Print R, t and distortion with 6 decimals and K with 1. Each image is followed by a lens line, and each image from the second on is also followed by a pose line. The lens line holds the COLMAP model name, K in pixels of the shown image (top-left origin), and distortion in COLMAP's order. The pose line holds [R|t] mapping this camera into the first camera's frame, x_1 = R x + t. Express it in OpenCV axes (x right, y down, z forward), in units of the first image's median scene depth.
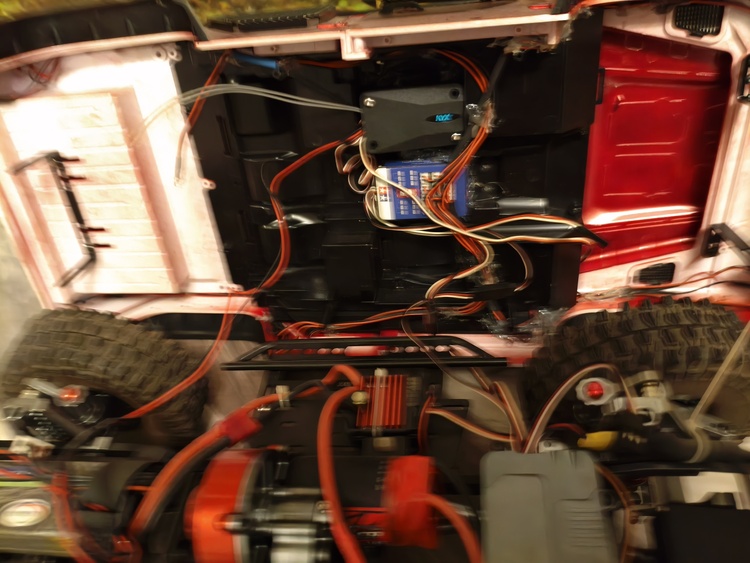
lens RADIAL K [[586.4, 0, 375.0], [0, 586.4, 281.5], [0, 0, 1]] dist [0.047278, -0.001959]
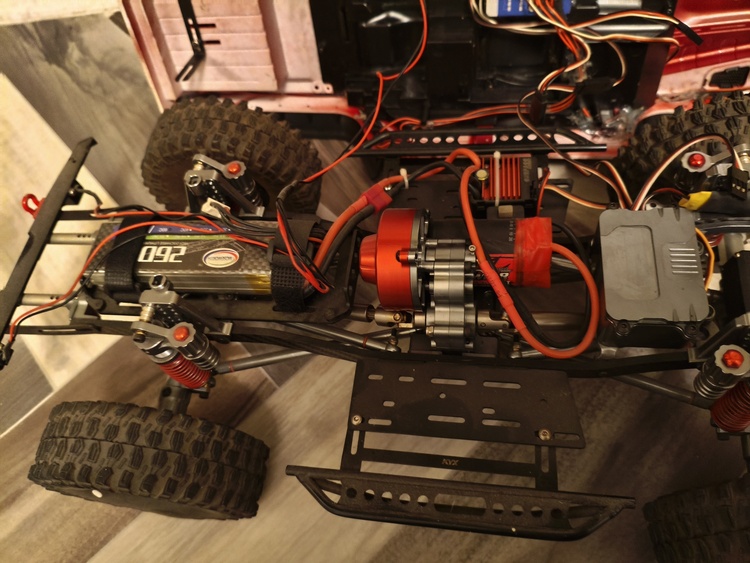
lens RADIAL K [[601.3, 0, 375.0], [0, 601.3, 281.5], [0, 0, 1]] dist [-0.004936, -0.029378]
pose [[0.999925, 0.010680, 0.006015, -0.193192], [-0.011918, 0.961840, 0.273353, 0.061279], [-0.002866, -0.273404, 0.961895, -0.165563]]
